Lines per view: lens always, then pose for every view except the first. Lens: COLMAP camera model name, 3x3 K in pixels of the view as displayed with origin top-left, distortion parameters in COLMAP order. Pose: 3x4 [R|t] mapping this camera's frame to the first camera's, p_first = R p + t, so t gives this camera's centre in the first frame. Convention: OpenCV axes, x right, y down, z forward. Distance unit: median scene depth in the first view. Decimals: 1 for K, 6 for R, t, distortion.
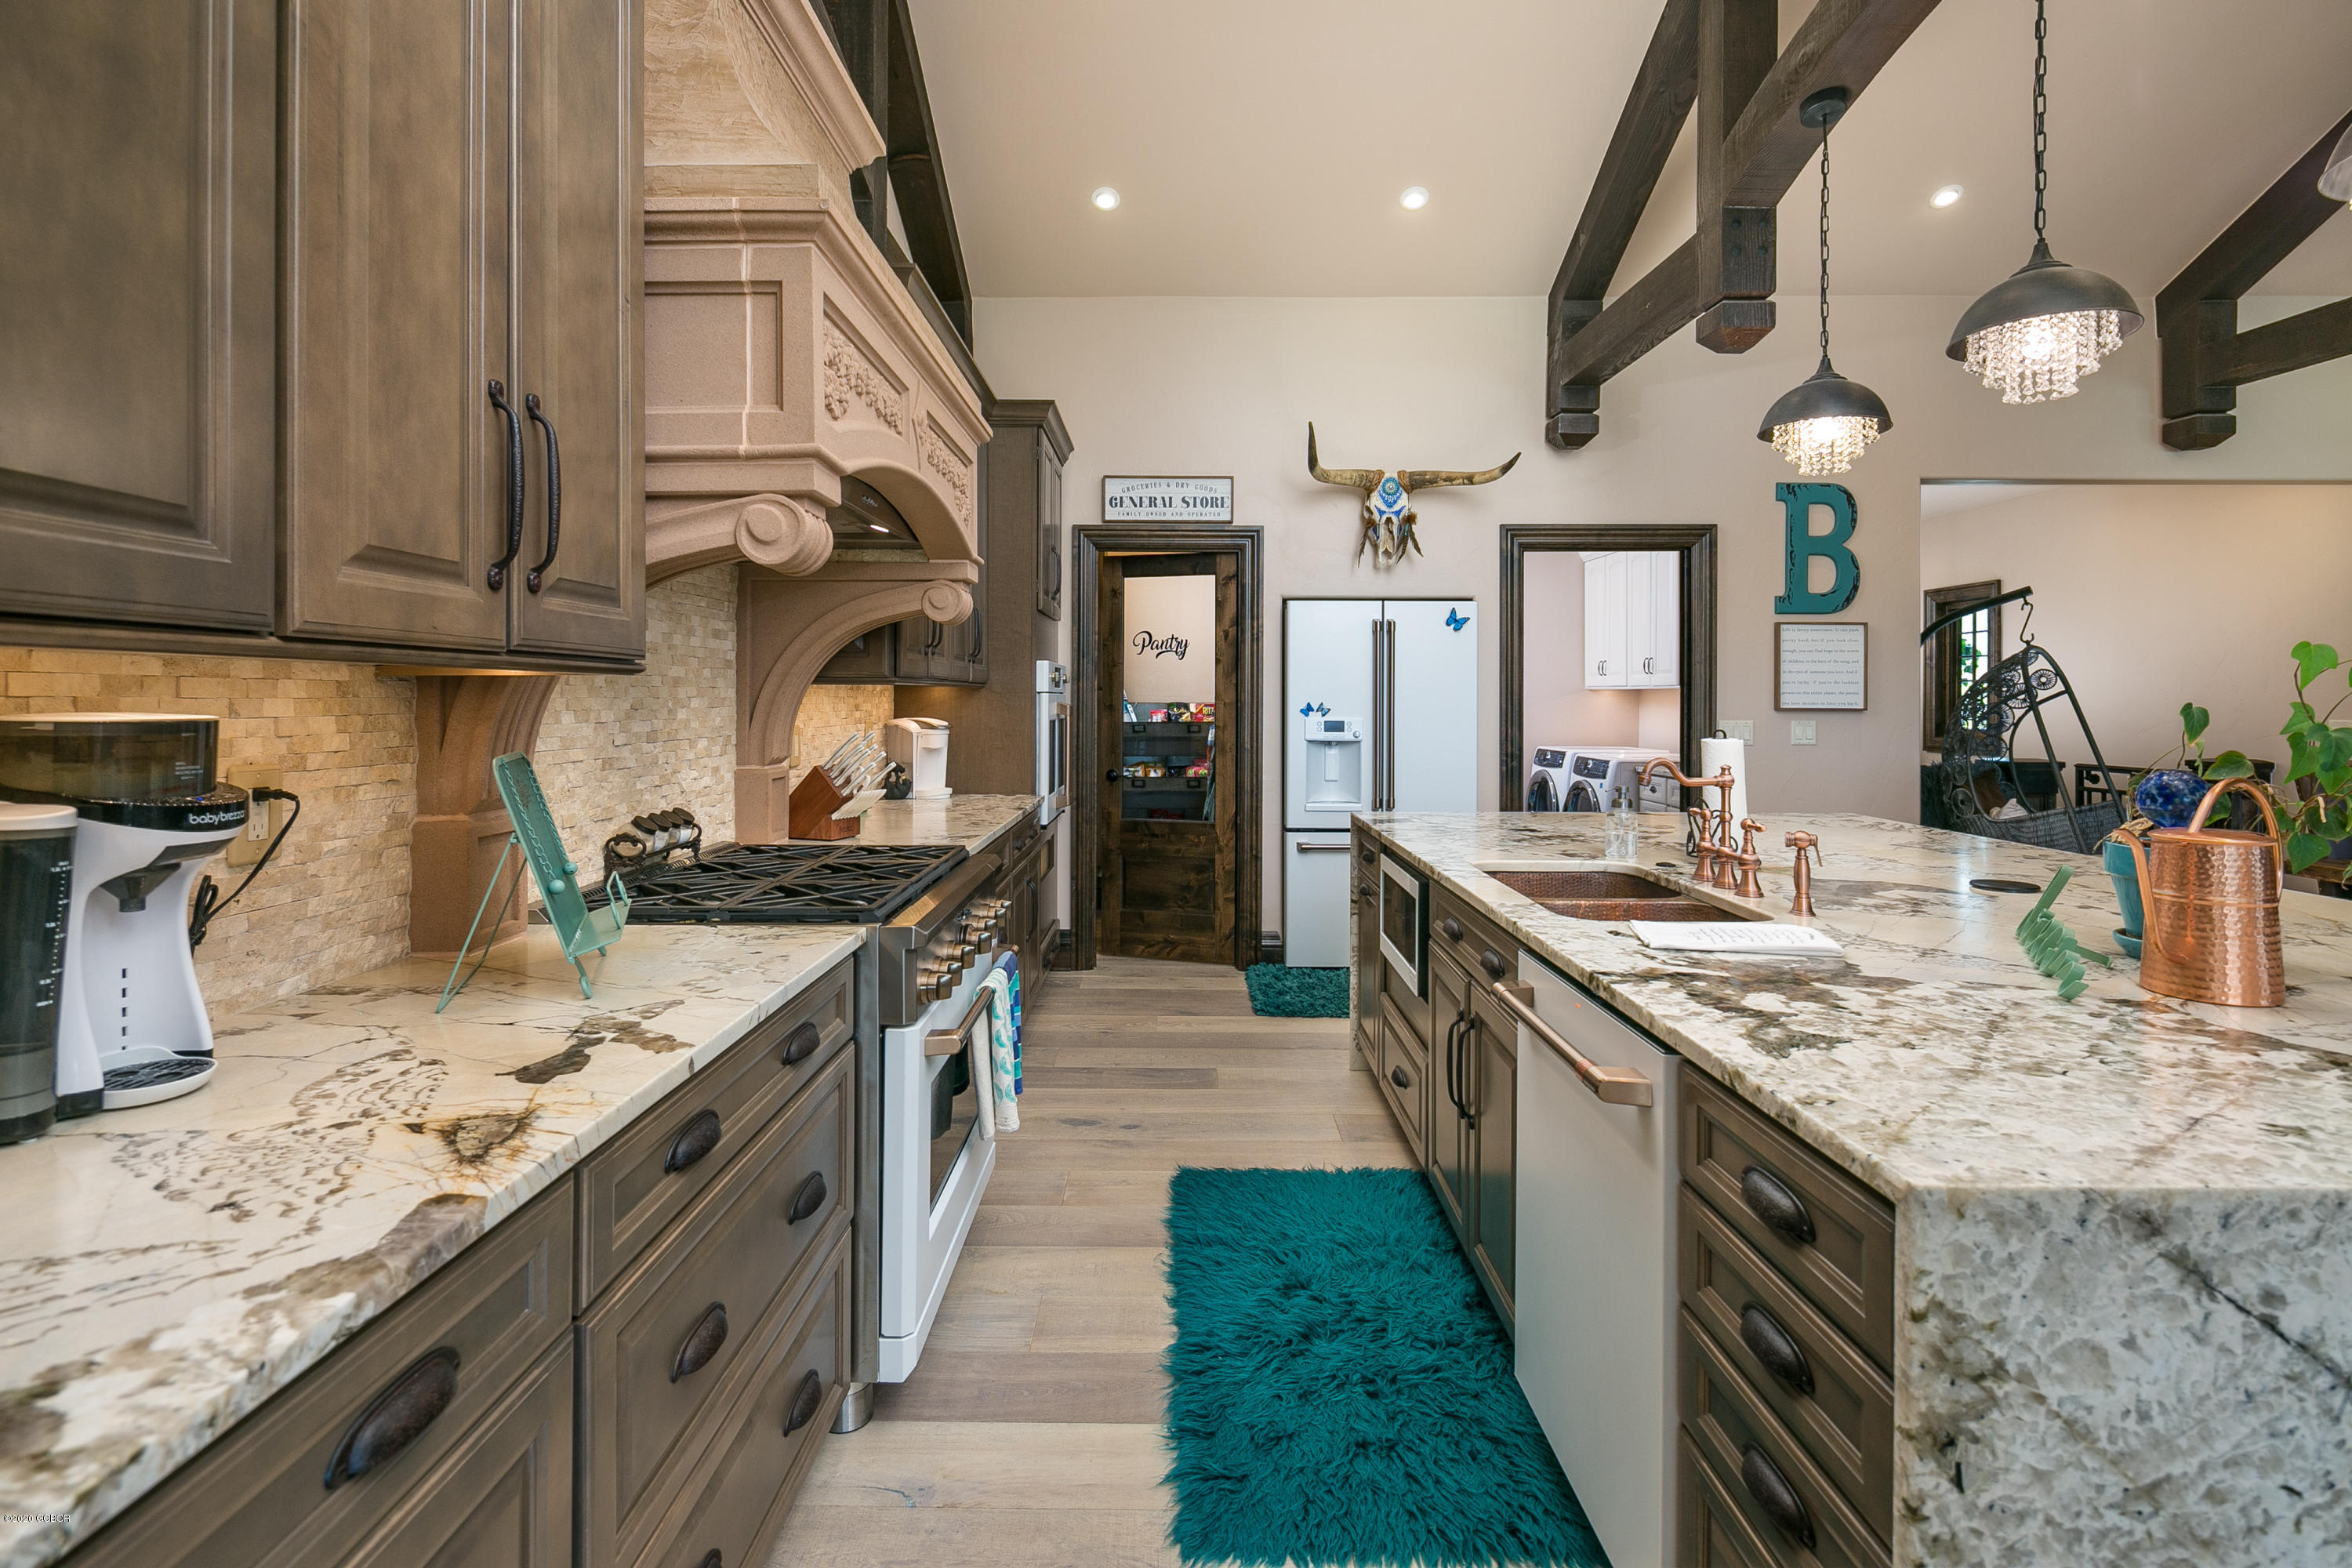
lens RADIAL K [[1145.2, 0, 1165.1], [0, 1145.2, 699.9], [0, 0, 1]] dist [-0.001499, -0.000266]
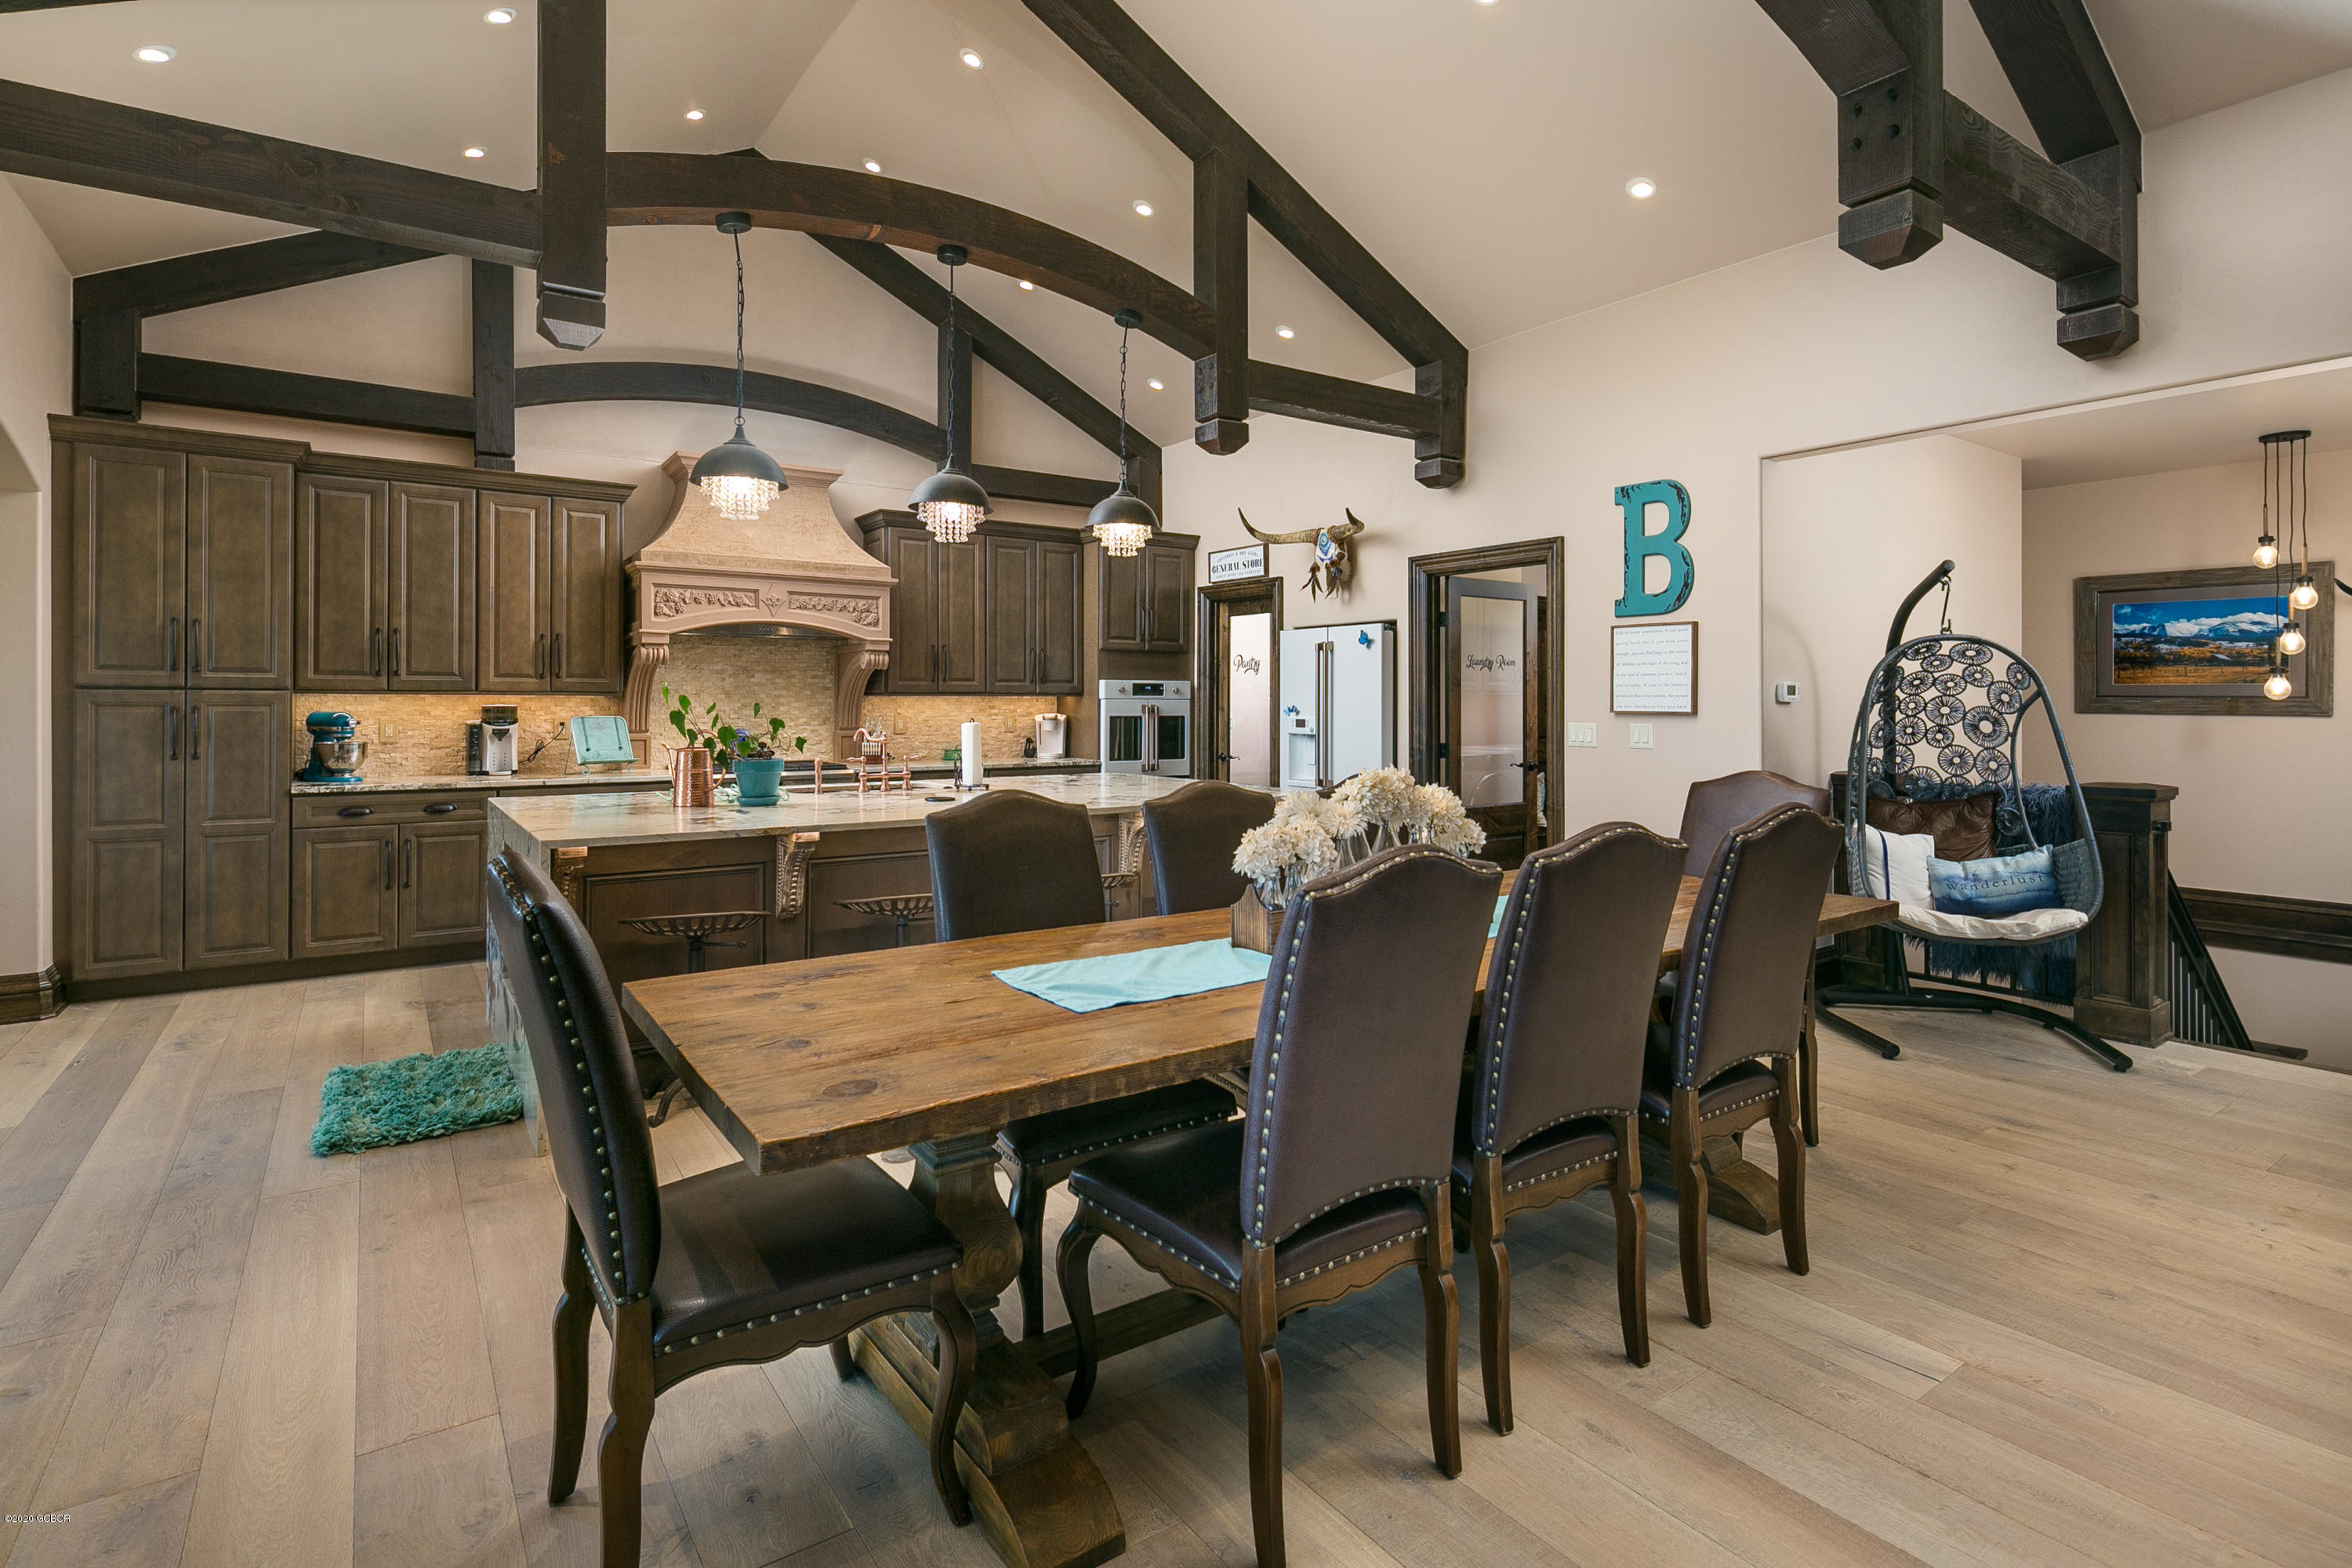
lens RADIAL K [[1145.2, 0, 1165.1], [0, 1145.2, 699.9], [0, 0, 1]] dist [-0.001499, -0.000266]
pose [[0.570663, -0.001497, -0.821183, 1.136670], [-0.003176, 0.999987, -0.004029, 0.002538], [0.821178, 0.004907, 0.570651, 0.101473]]
